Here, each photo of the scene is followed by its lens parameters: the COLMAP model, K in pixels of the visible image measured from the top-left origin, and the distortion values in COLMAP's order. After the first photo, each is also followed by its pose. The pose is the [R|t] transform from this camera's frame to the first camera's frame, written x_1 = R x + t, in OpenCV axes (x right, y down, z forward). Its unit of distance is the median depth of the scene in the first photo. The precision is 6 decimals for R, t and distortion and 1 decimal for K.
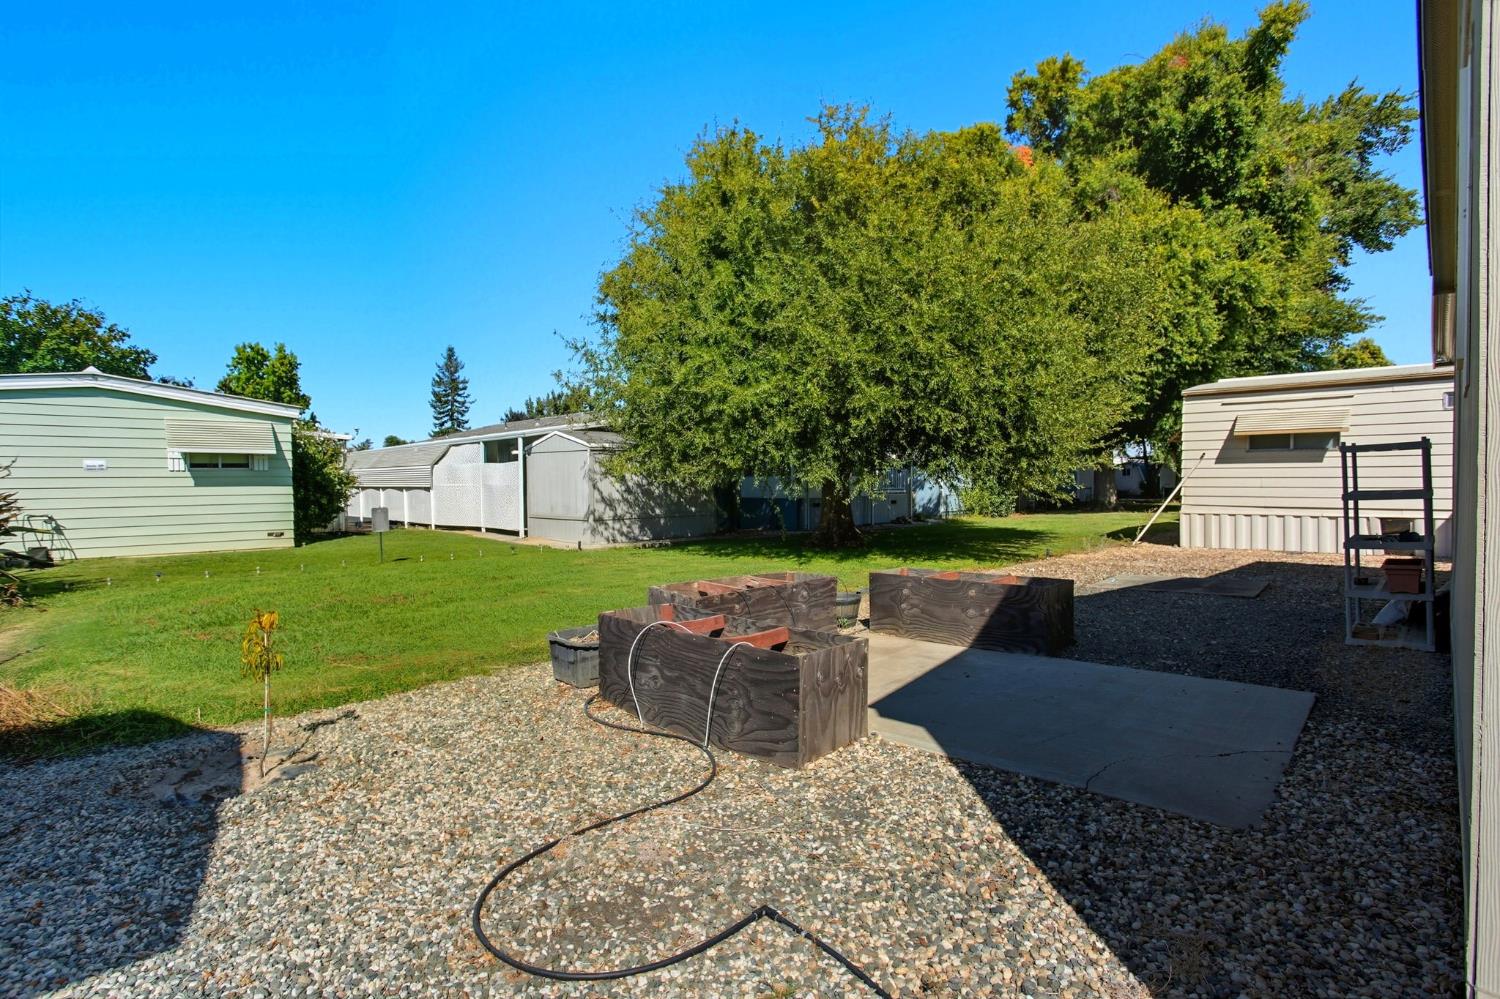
lens RADIAL K [[714.0, 0, 748.9], [0, 714.0, 503.6], [0, 0, 1]] dist [-0.013850, 0.001066]
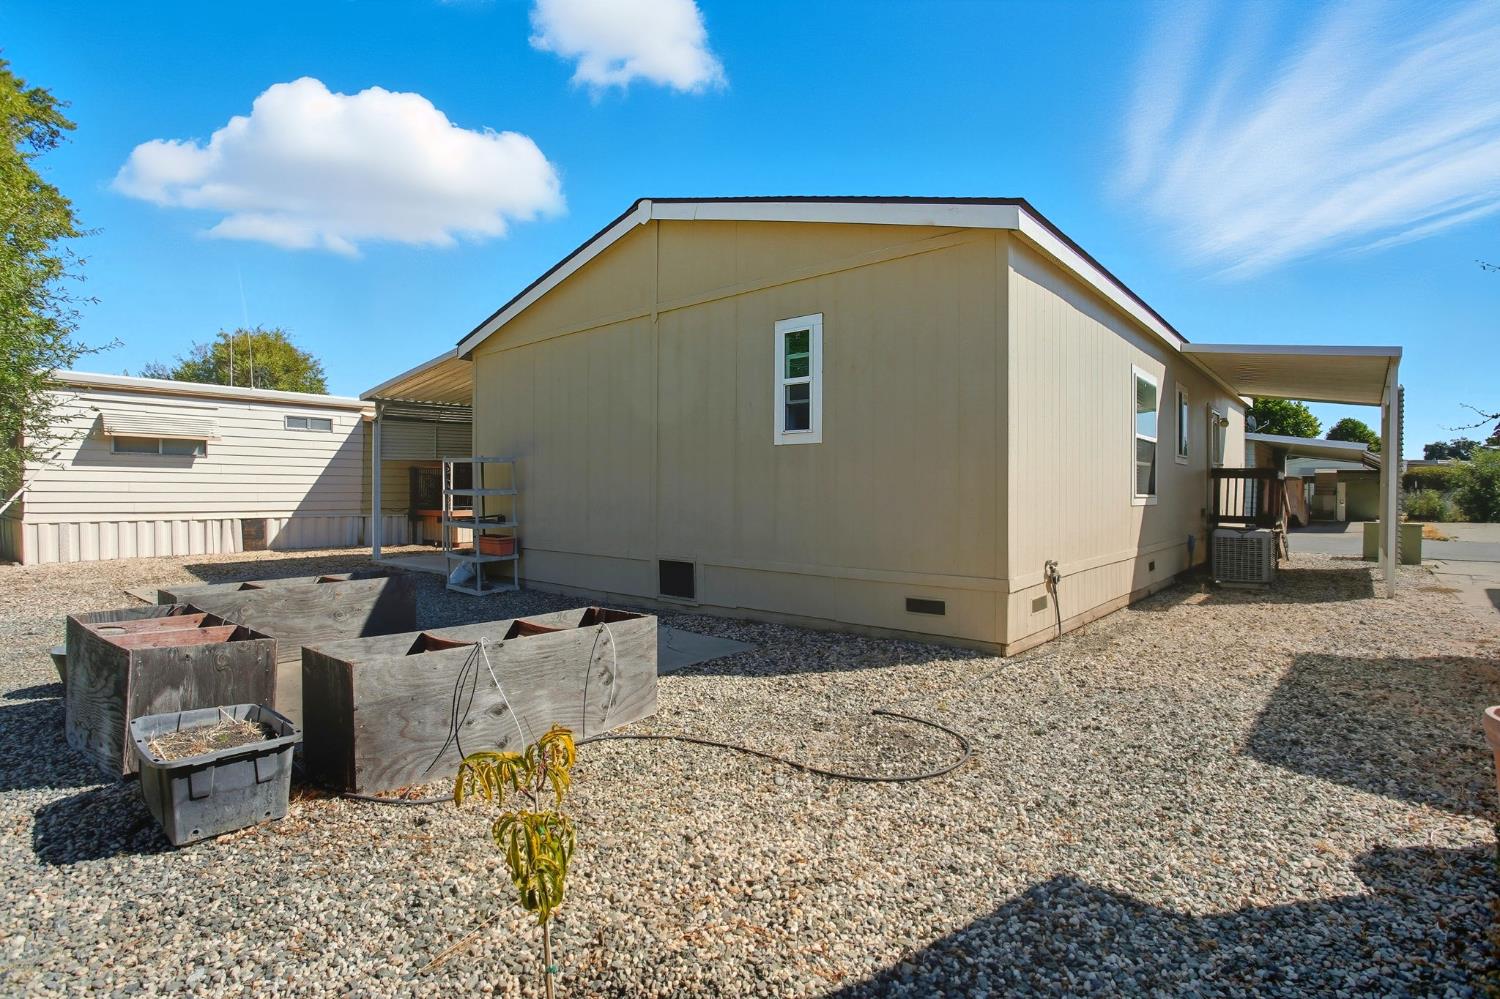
lens RADIAL K [[714.0, 0, 748.8], [0, 714.0, 489.8], [0, 0, 1]] dist [-0.013850, 0.001066]
pose [[-0.039566, 0.009787, 0.999169, -0.276763], [0.027189, 0.999592, -0.008714, 0.005326], [-0.998847, 0.026822, -0.039816, 0.220941]]
